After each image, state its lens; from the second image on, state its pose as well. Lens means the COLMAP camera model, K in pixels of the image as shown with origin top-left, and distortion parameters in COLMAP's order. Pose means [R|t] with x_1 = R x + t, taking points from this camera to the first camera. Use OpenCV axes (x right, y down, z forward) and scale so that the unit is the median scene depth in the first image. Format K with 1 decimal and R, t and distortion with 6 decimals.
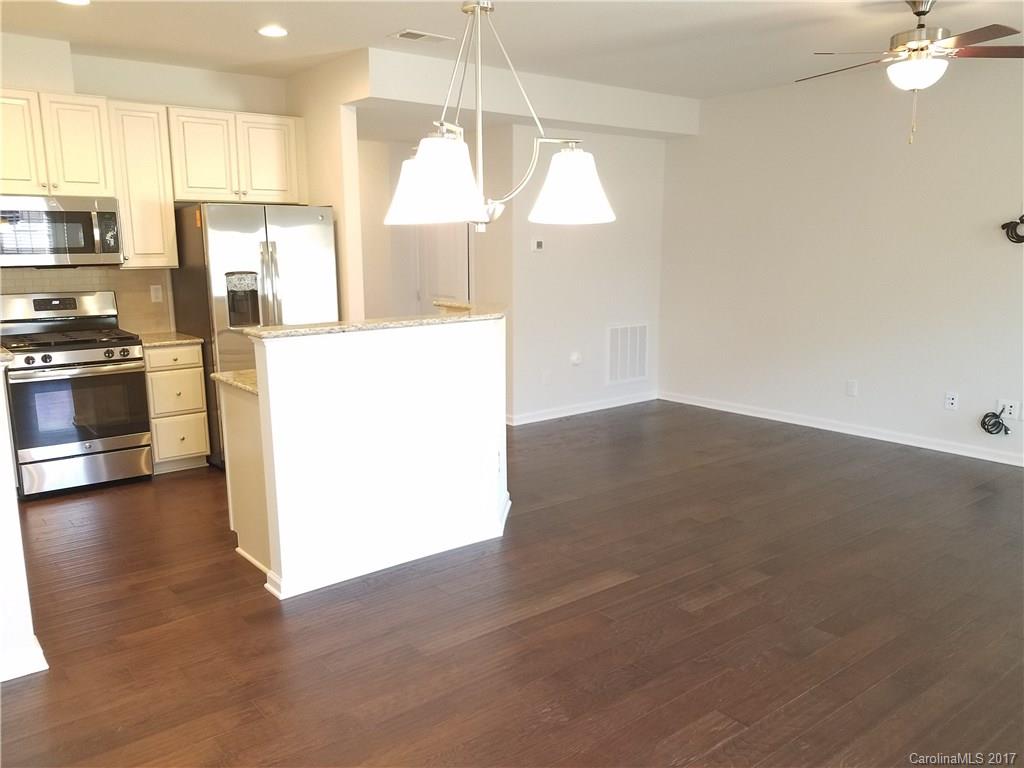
lens RADIAL K [[793.5, 0, 466.5], [0, 793.5, 389.9], [0, 0, 1]] dist [0.001685, 0.001060]
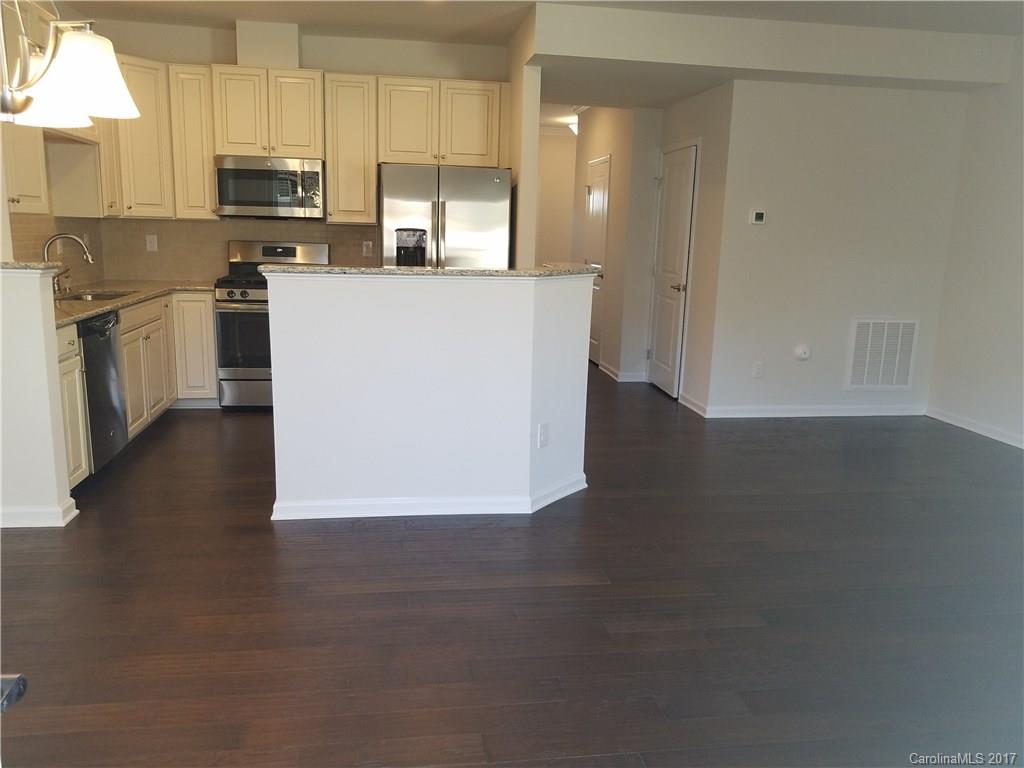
lens RADIAL K [[793.5, 0, 506.0], [0, 793.5, 385.5], [0, 0, 1]] dist [0.001685, 0.001060]
pose [[0.874485, 0.128516, -0.467718, 0.338282], [-0.122425, 0.991522, 0.043546, -0.002952], [0.469349, 0.019180, 0.882805, 0.118875]]
